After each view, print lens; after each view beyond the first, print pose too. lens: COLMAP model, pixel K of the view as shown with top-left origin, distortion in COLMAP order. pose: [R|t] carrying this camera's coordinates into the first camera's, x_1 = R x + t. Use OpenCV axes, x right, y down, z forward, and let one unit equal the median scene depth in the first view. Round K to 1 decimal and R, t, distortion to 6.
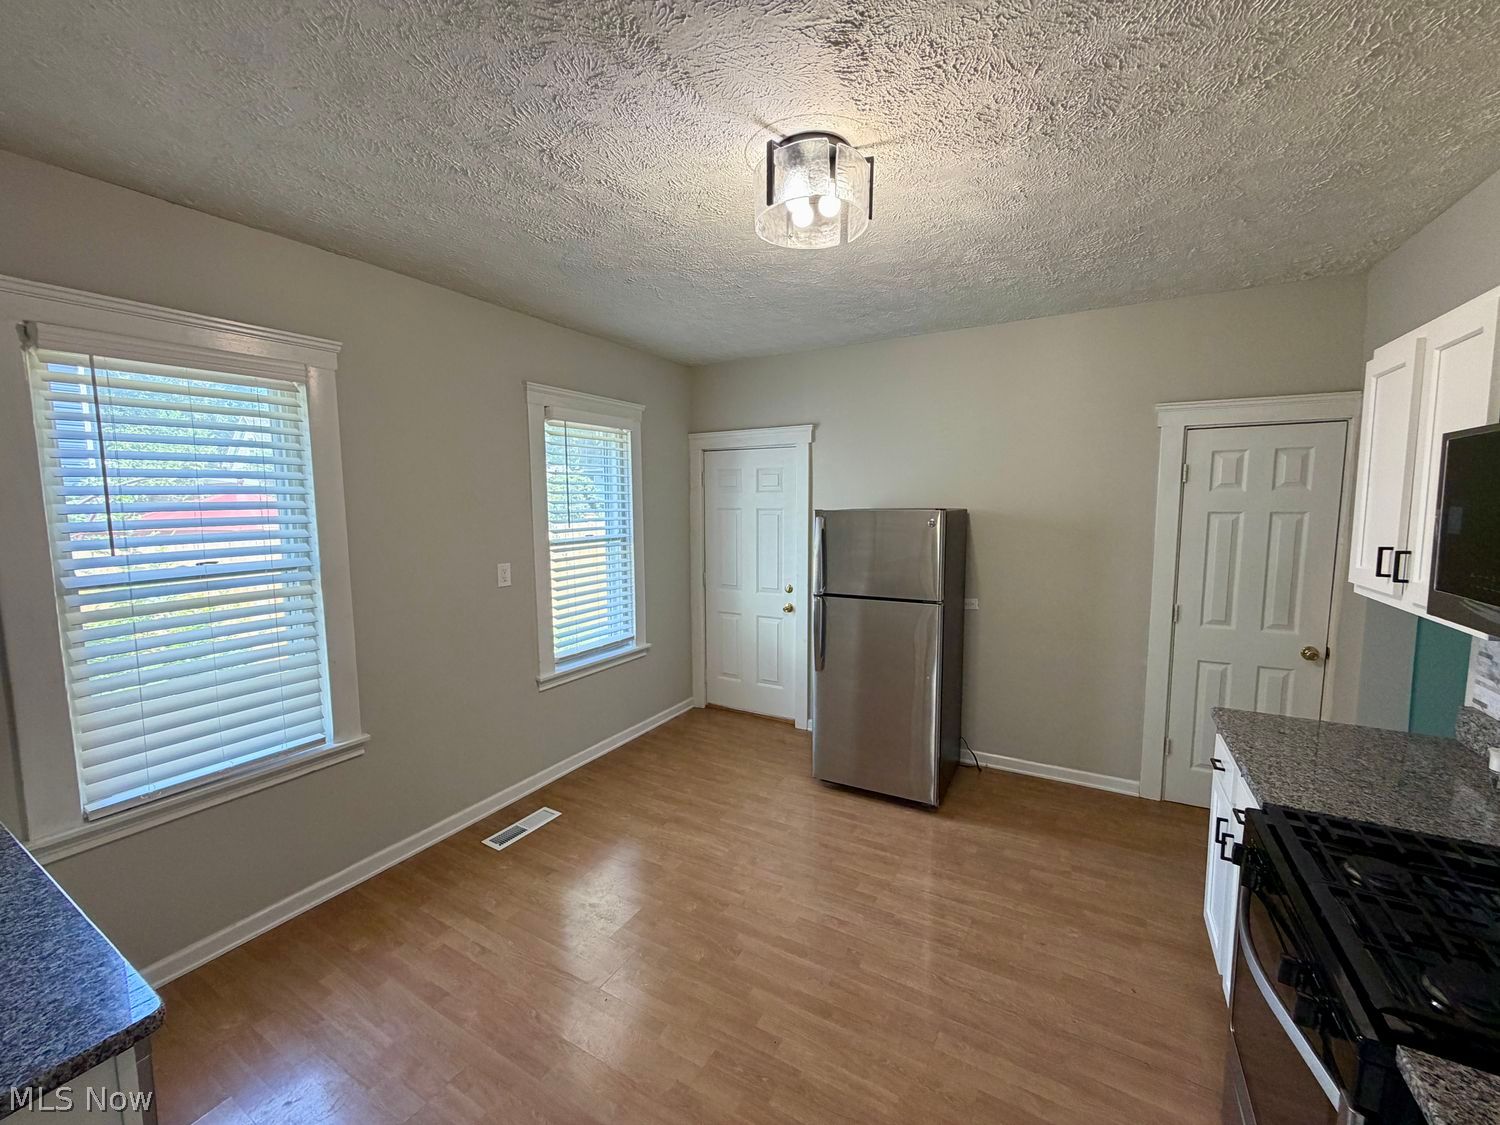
lens RADIAL K [[600.1, 0, 747.1], [0, 600.1, 559.4], [0, 0, 1]] dist [-0.000076, -0.000138]
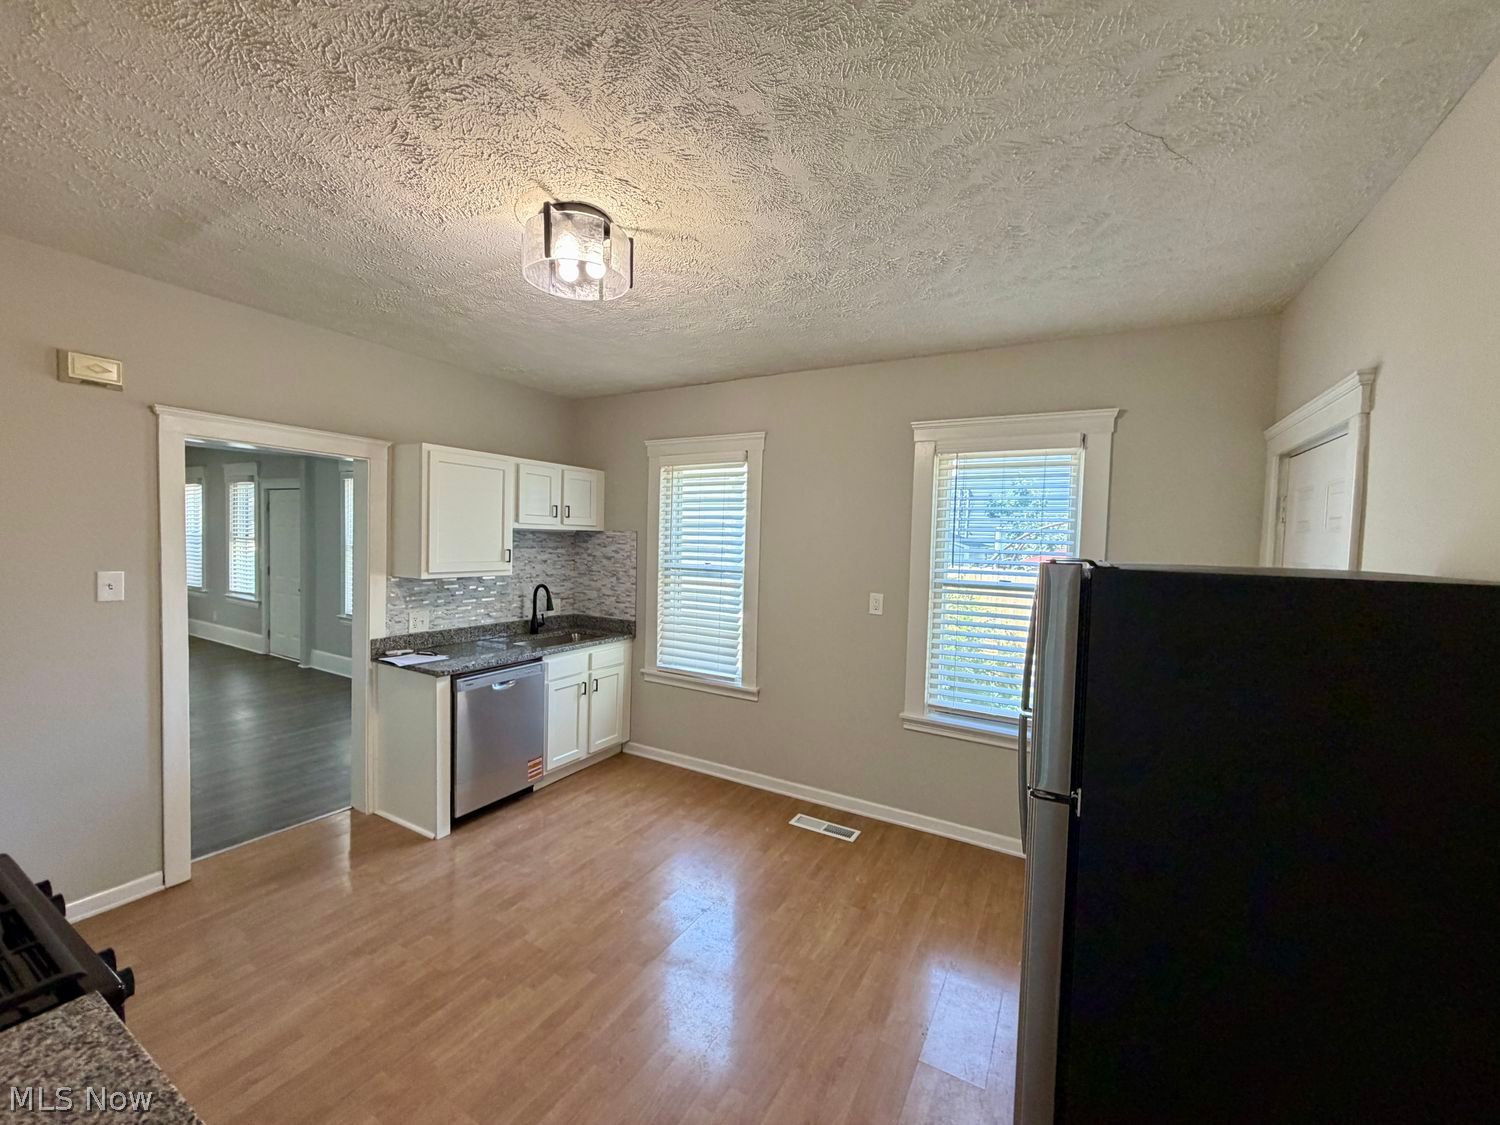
lens RADIAL K [[600.1, 0, 747.0], [0, 600.1, 559.1], [0, 0, 1]] dist [-0.000076, -0.000138]
pose [[0.005823, 0.045766, -0.998935, 0.853743], [-0.127864, 0.990786, 0.044647, -0.091897], [0.991775, 0.127468, 0.011621, 0.933698]]
